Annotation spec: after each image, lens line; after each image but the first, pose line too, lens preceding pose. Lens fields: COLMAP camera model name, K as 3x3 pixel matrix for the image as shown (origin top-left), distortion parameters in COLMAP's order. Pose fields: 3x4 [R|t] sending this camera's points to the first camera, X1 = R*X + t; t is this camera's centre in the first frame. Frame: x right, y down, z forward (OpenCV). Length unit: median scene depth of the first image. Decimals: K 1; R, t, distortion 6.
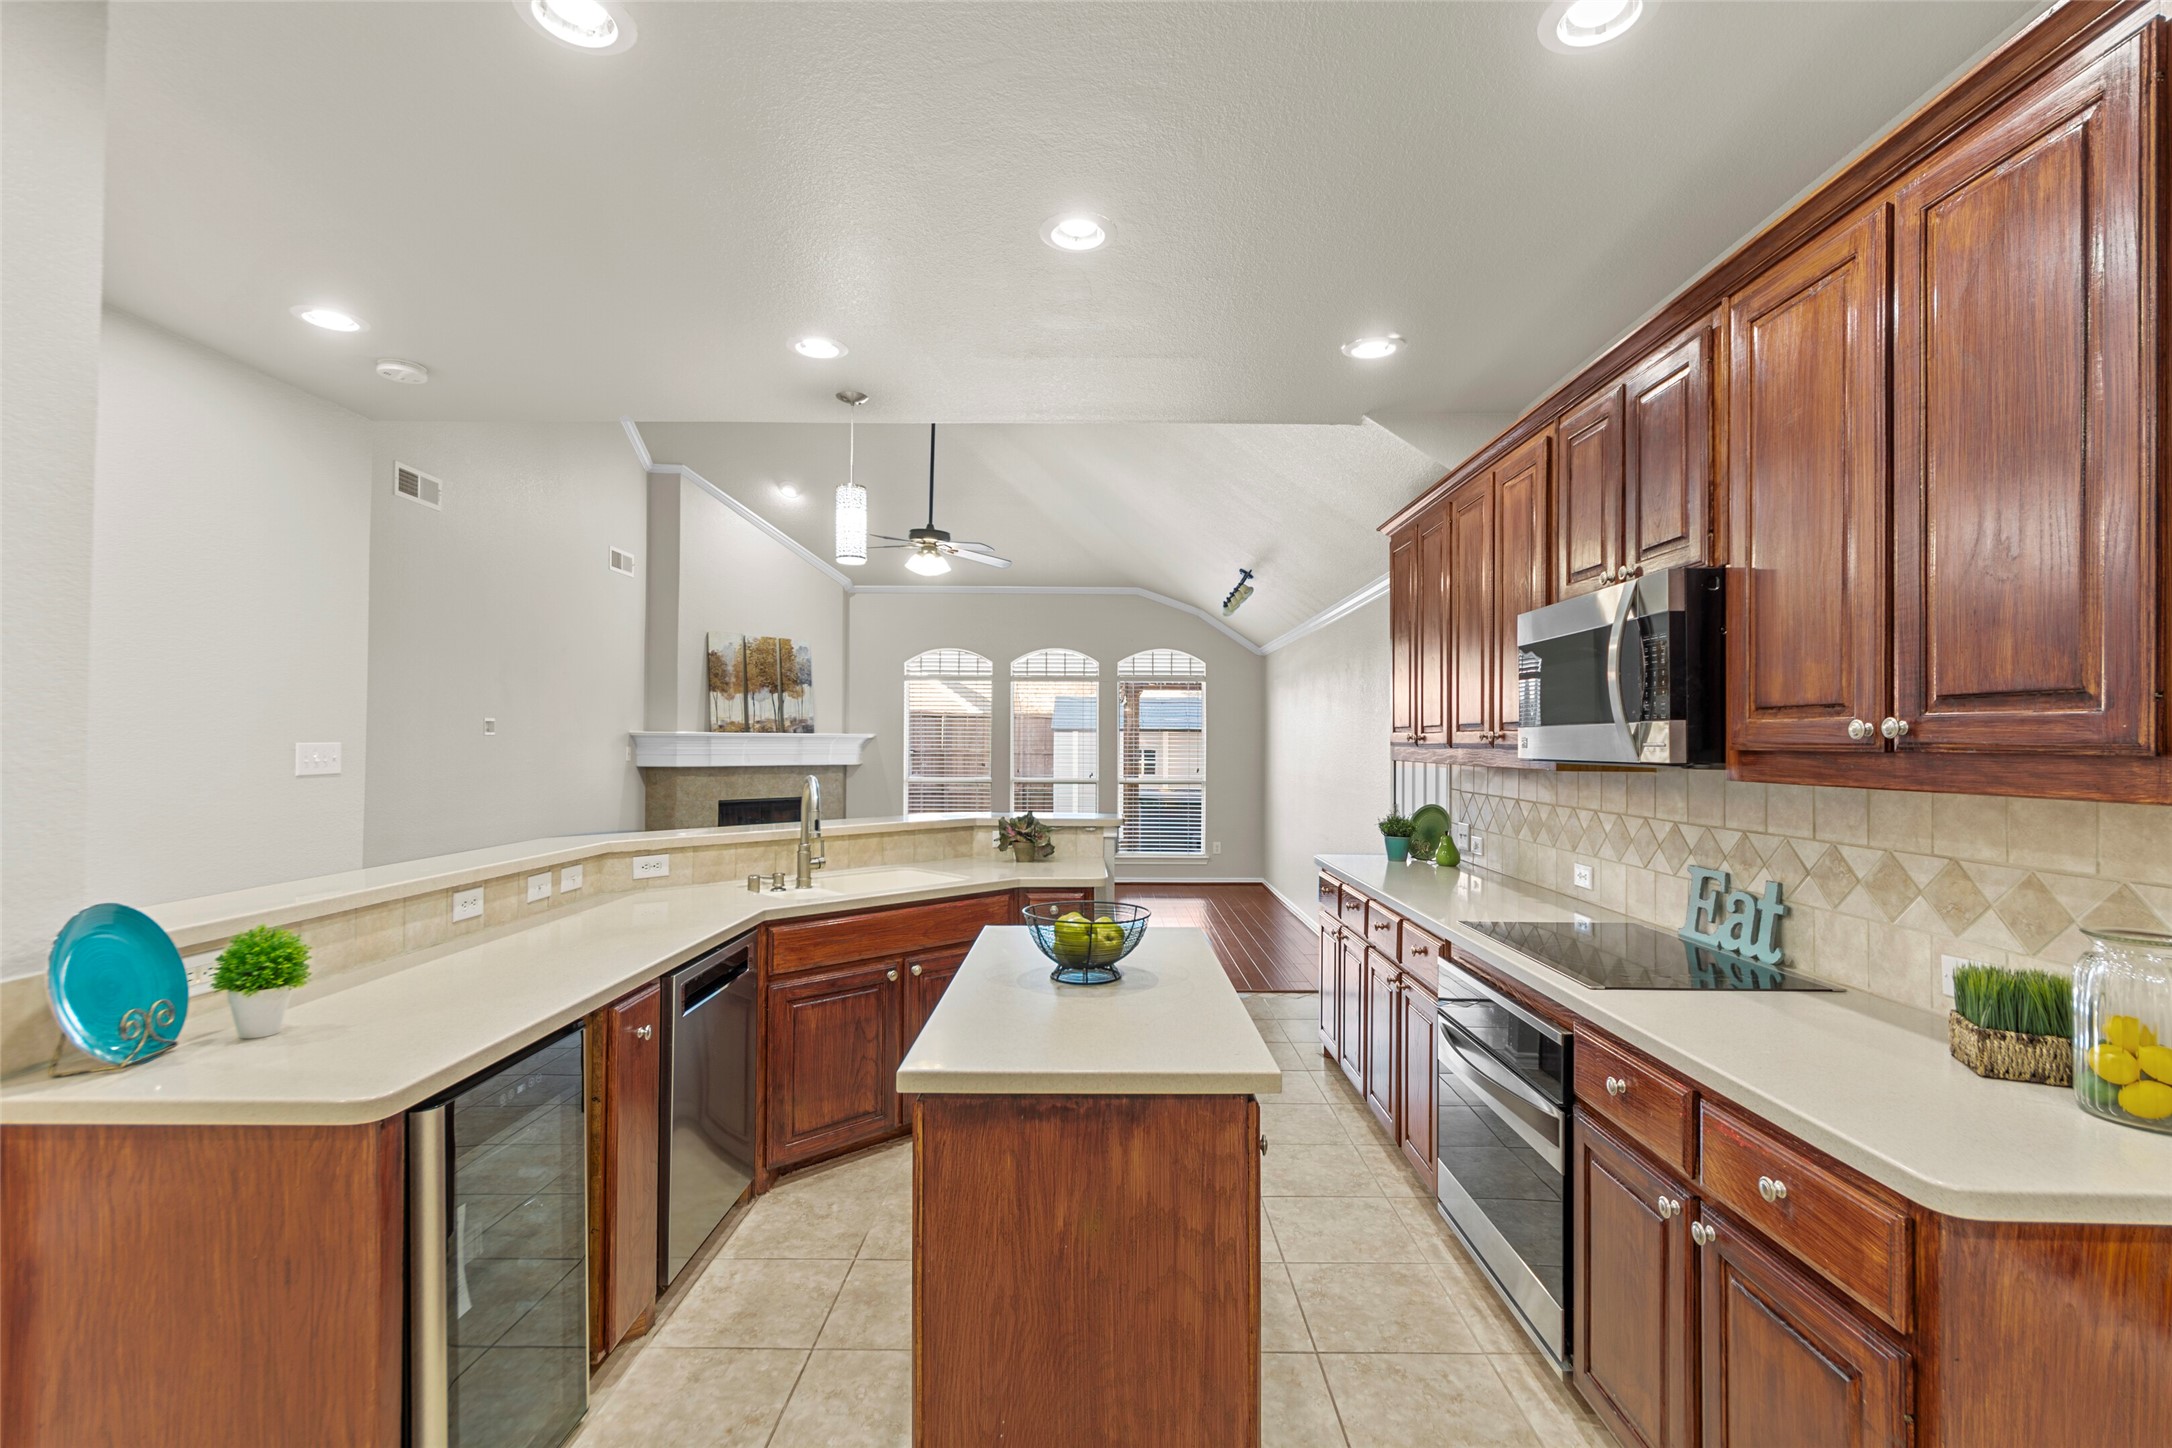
lens RADIAL K [[965.4, 0, 1089.7], [0, 965.4, 724.2], [0, 0, 1]] dist [0.008729, -0.002339]
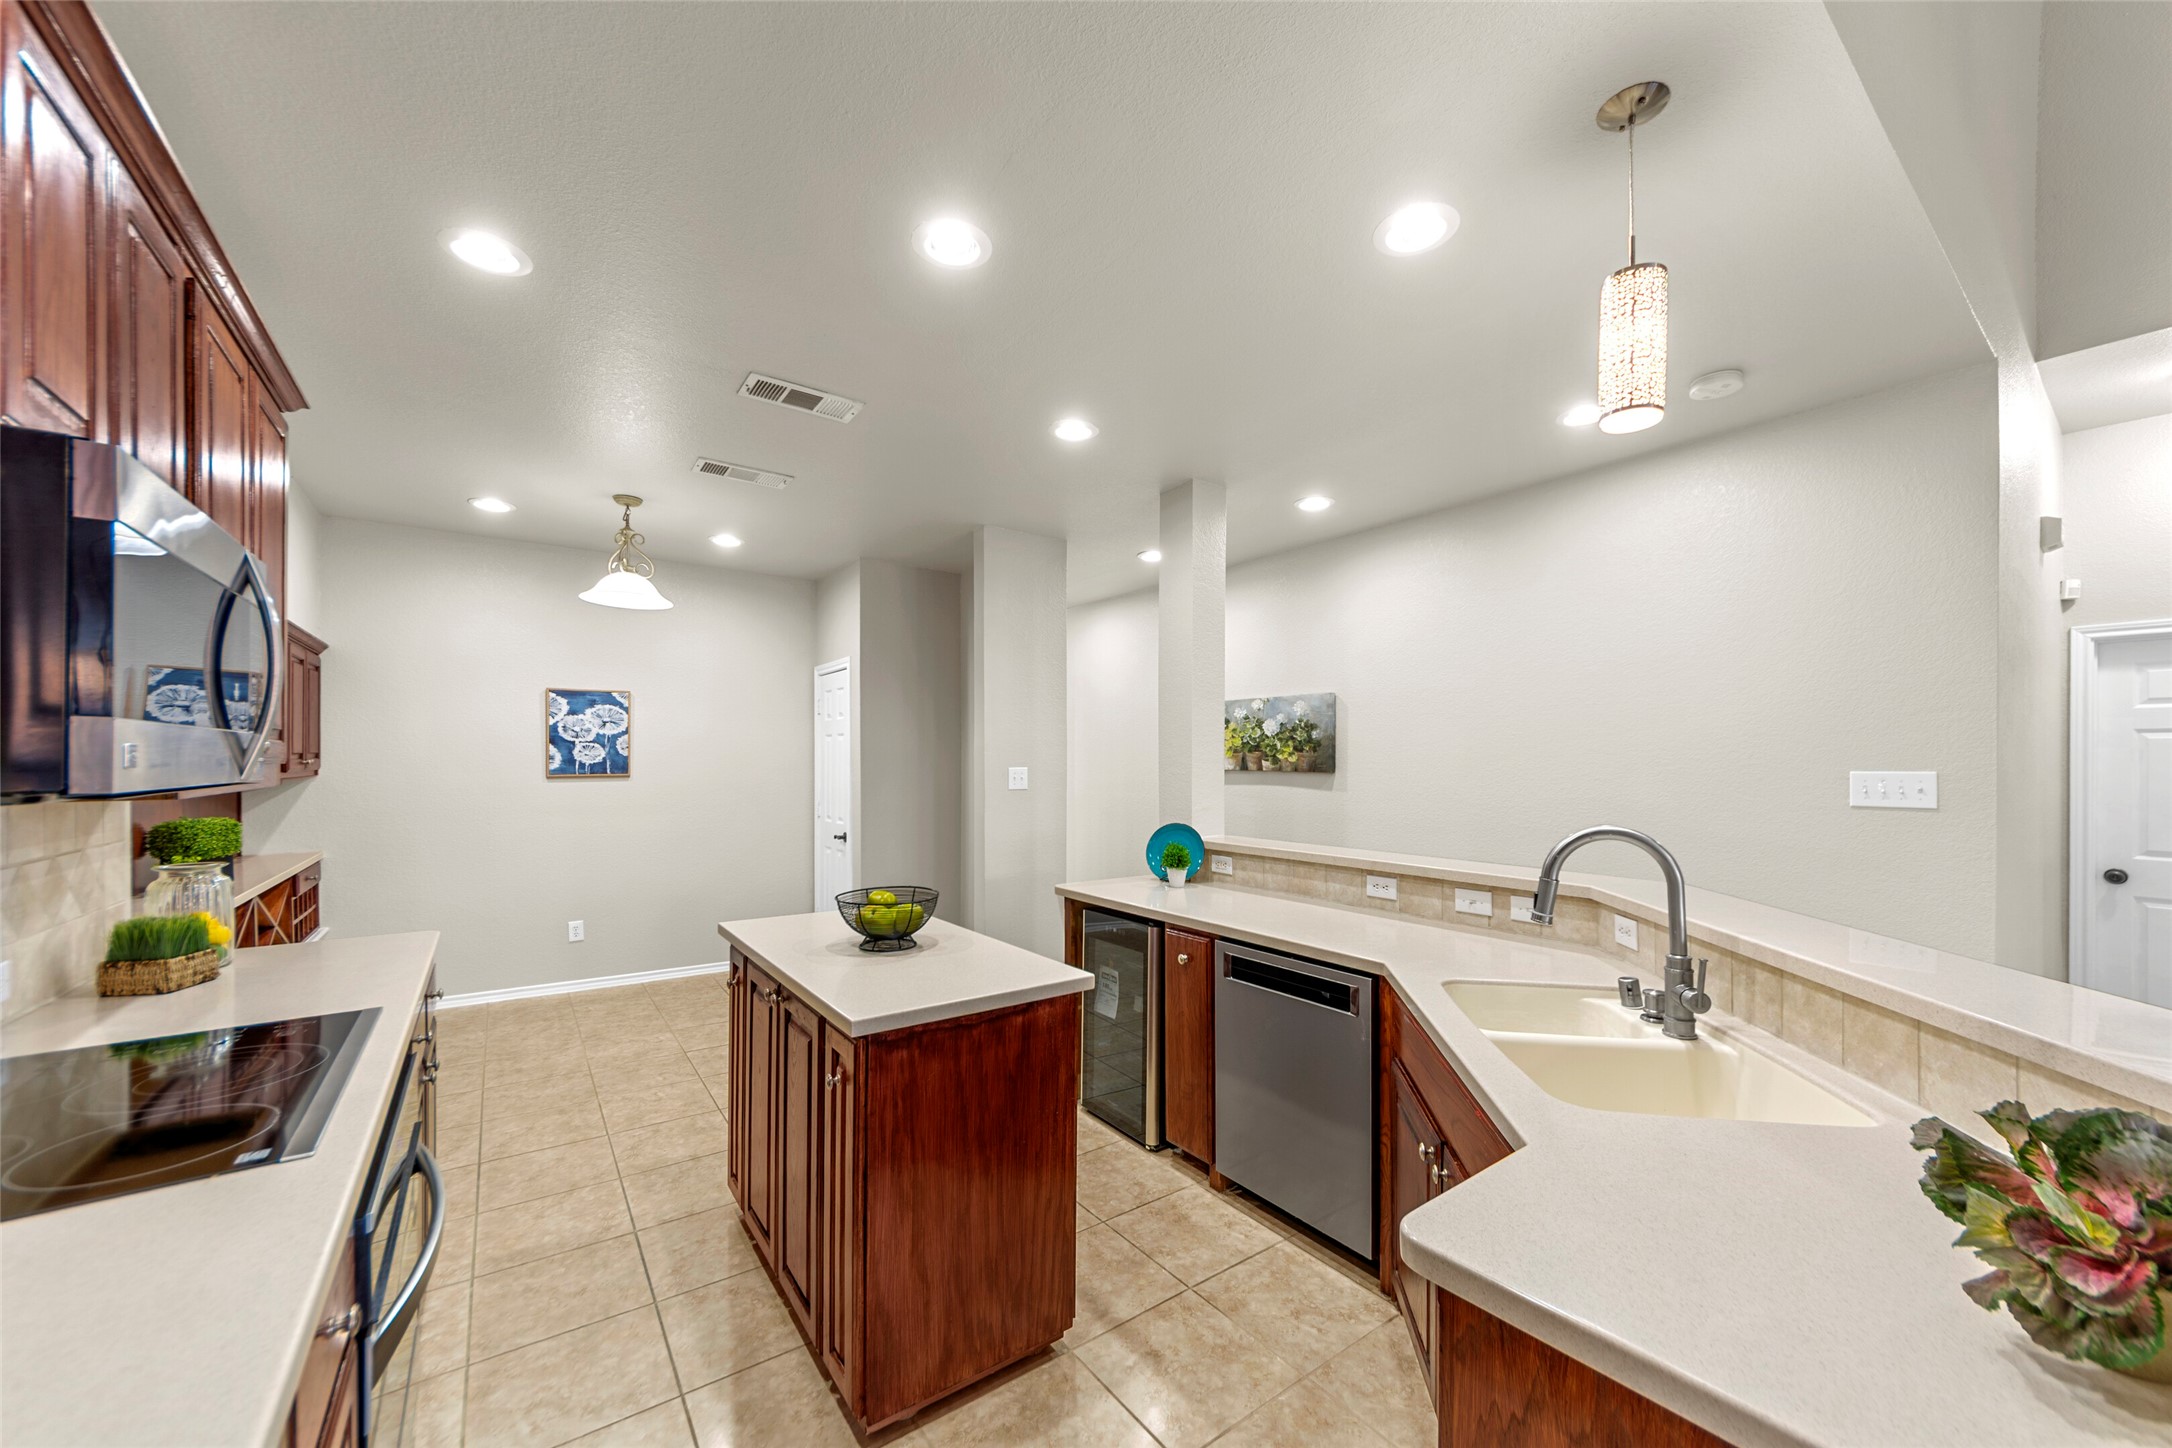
lens RADIAL K [[792.1, 0, 1090.4], [0, 792.1, 762.6], [0, 0, 1]] dist [-0.000856, -0.000548]
pose [[-0.795386, -0.008828, -0.606039, 0.272744], [0.001691, 0.999858, -0.016784, 0.025271], [0.606101, -0.014375, -0.795258, 1.304296]]
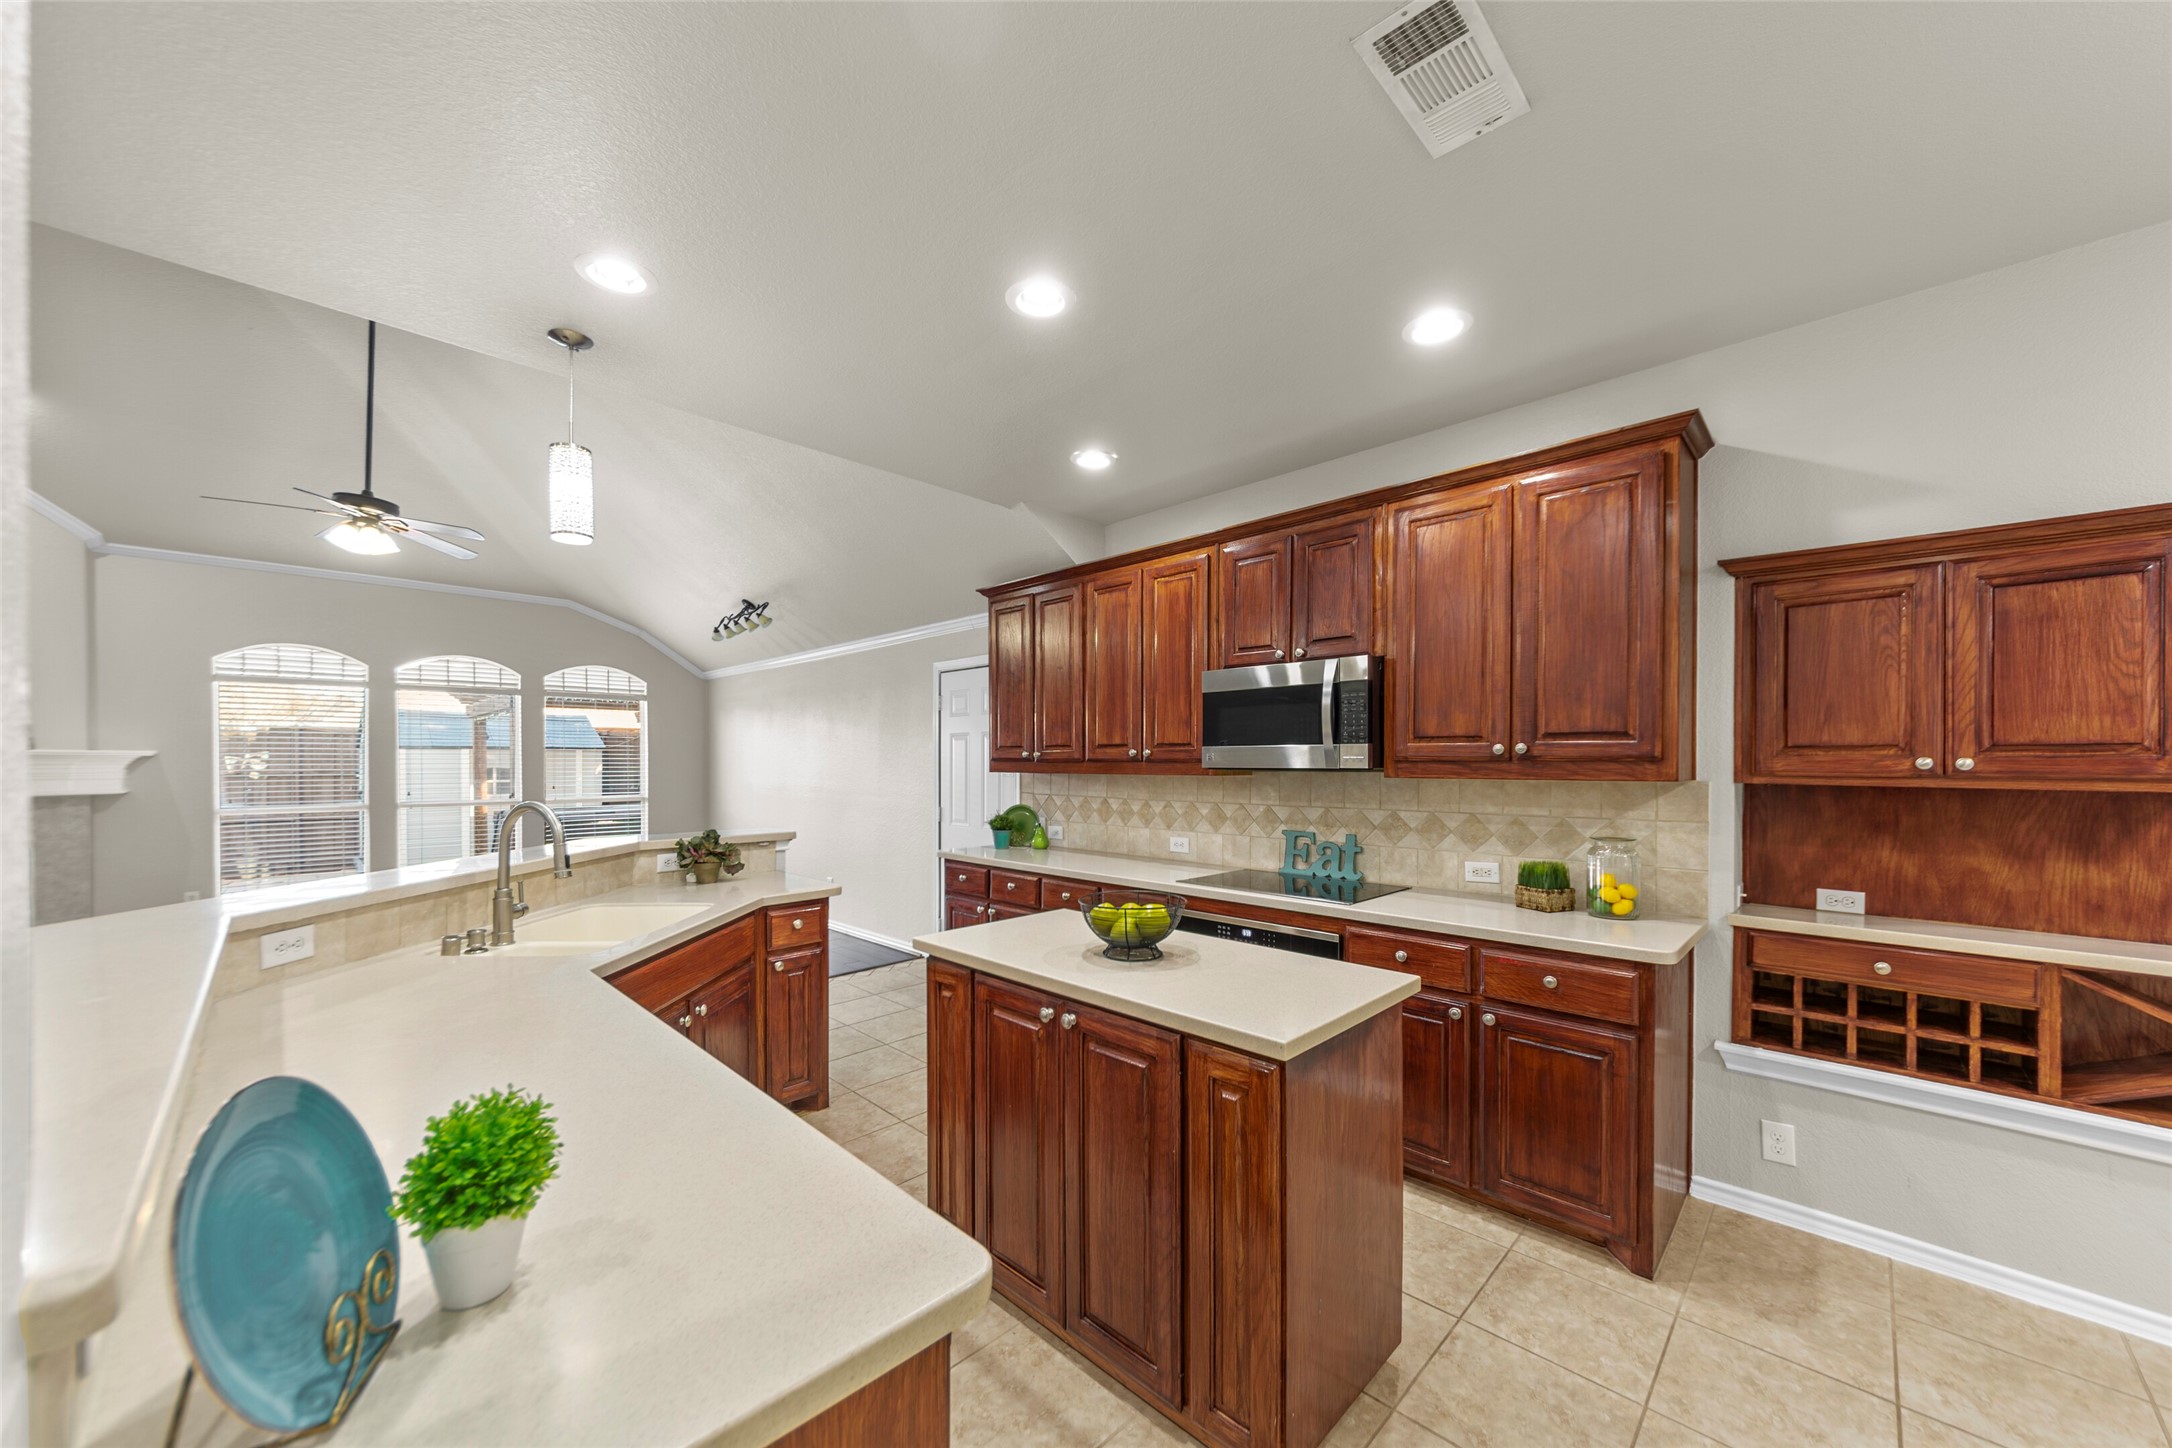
lens RADIAL K [[792.1, 0, 1080.5], [0, 792.1, 749.8], [0, 0, 1]] dist [-0.000856, -0.000548]
pose [[0.700439, 0.004970, 0.713695, -0.486606], [-0.009205, 0.999955, 0.002071, 0.005925], [-0.713653, -0.008020, 0.700453, 0.242907]]
